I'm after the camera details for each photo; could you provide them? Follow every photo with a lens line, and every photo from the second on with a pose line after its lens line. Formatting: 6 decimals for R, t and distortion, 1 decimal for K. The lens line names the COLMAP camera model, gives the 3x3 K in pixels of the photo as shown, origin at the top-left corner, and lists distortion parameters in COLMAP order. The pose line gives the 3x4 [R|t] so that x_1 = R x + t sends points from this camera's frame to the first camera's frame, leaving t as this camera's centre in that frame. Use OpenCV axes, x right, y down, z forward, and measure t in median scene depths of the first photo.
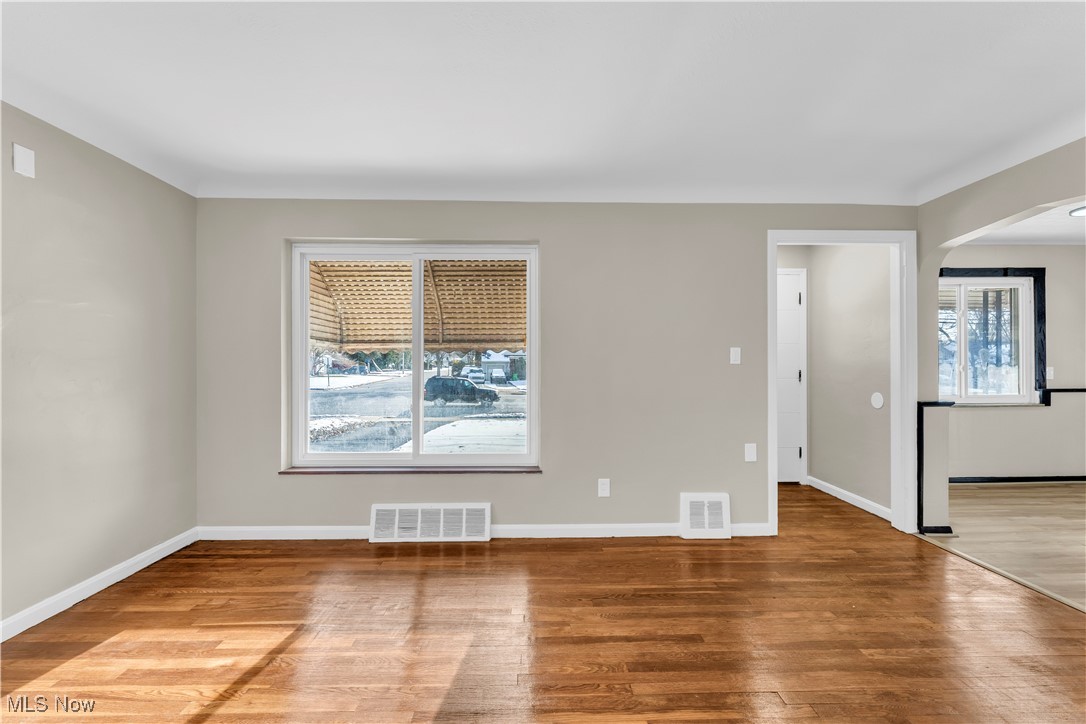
lens RADIAL K [[438.8, 0, 544.8], [0, 438.8, 363.2], [0, 0, 1]] dist [-0.000441, -0.000769]
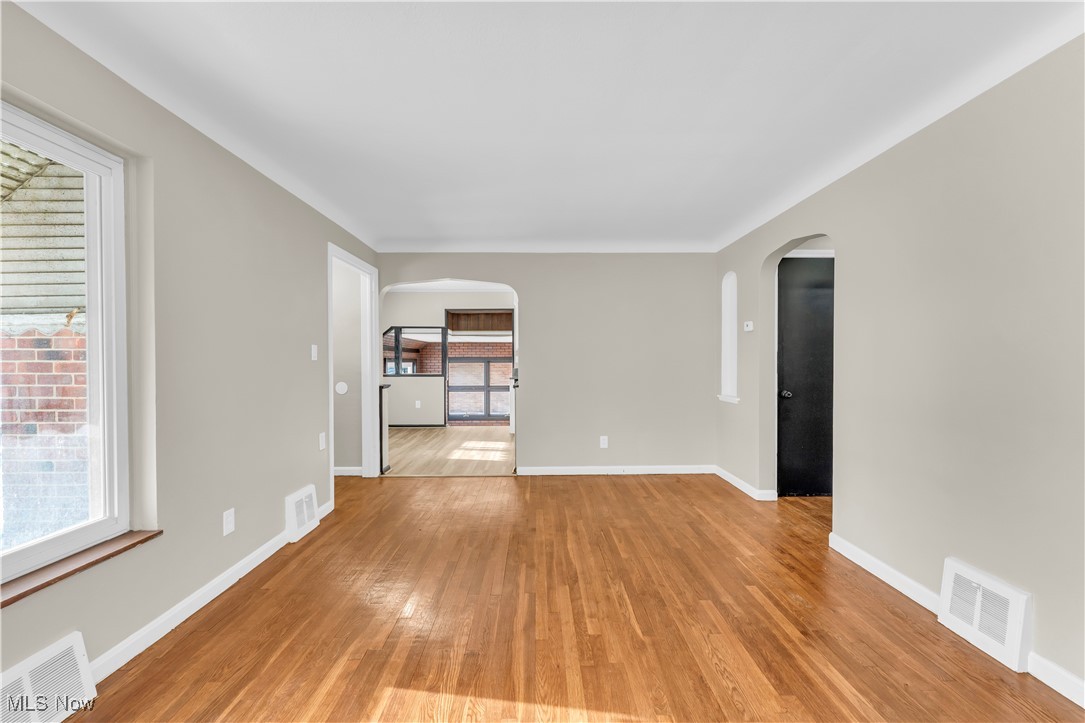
lens RADIAL K [[438.4, 0, 546.9], [0, 438.4, 362.7], [0, 0, 1]] dist [-0.000441, -0.000769]
pose [[-0.003134, -0.005297, 0.999981, -0.643652], [0.000439, 0.999986, 0.005298, 0.002173], [-0.999995, 0.000456, -0.003132, 0.456751]]
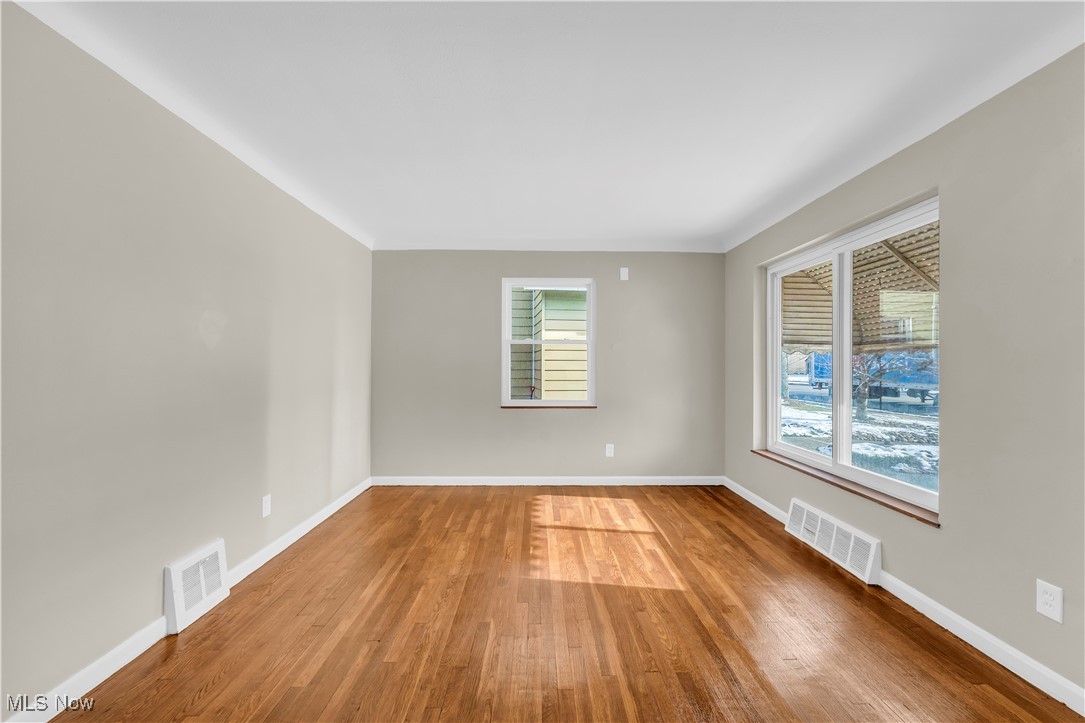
lens RADIAL K [[438.4, 0, 544.4], [0, 438.4, 358.5], [0, 0, 1]] dist [-0.000441, -0.000769]
pose [[-0.003474, -0.015585, -0.999873, 0.684782], [-0.002555, 0.999875, -0.015576, 0.002485], [0.999991, 0.002501, -0.003513, 0.400714]]
